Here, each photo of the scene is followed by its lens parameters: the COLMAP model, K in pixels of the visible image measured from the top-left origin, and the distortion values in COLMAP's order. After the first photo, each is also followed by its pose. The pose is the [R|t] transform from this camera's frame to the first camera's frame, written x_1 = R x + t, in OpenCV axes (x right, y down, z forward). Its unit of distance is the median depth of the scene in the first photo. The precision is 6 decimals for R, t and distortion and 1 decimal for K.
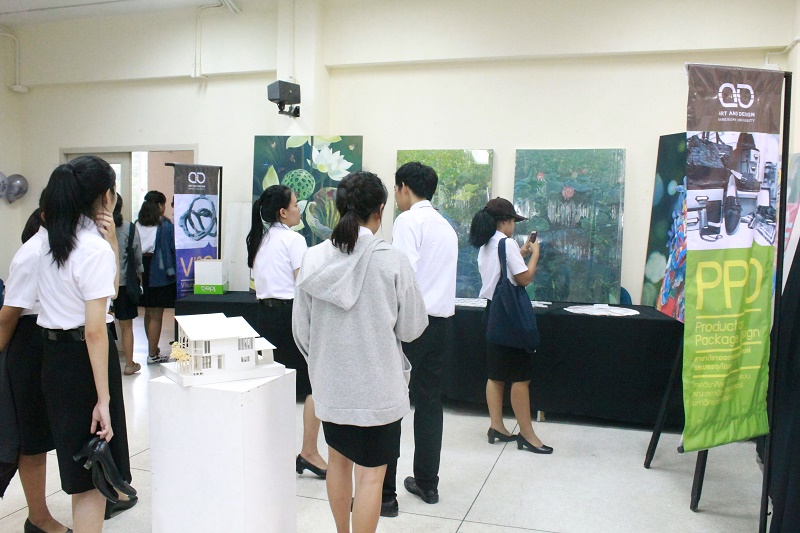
lens RADIAL K [[465.4, 0, 398.2], [0, 465.4, 263.4], [0, 0, 1]] dist [0.002023, 0.000401]
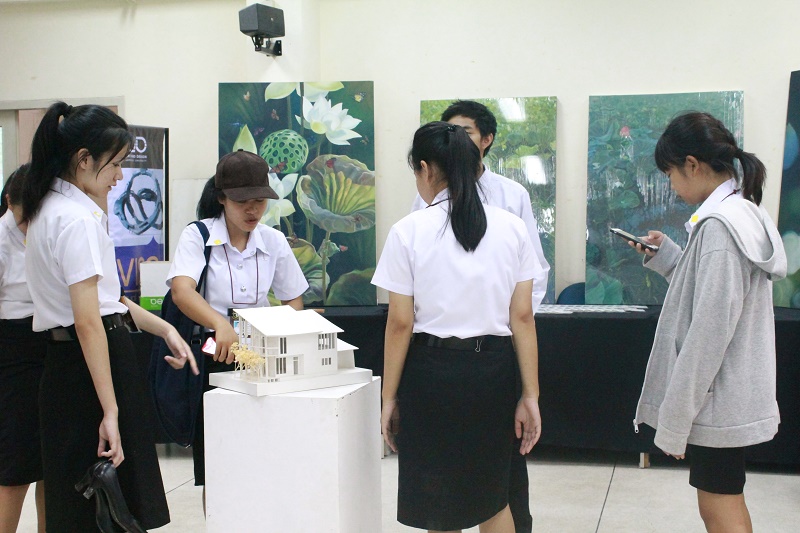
lens RADIAL K [[691.8, 0, 401.5], [0, 691.8, 267.6], [0, 0, 1]] dist [0.038561, -0.002282]
pose [[0.998669, -0.027465, 0.043656, -0.088226], [0.027948, 0.999554, -0.010488, 0.022760], [-0.043349, 0.011694, 0.998992, -0.056979]]
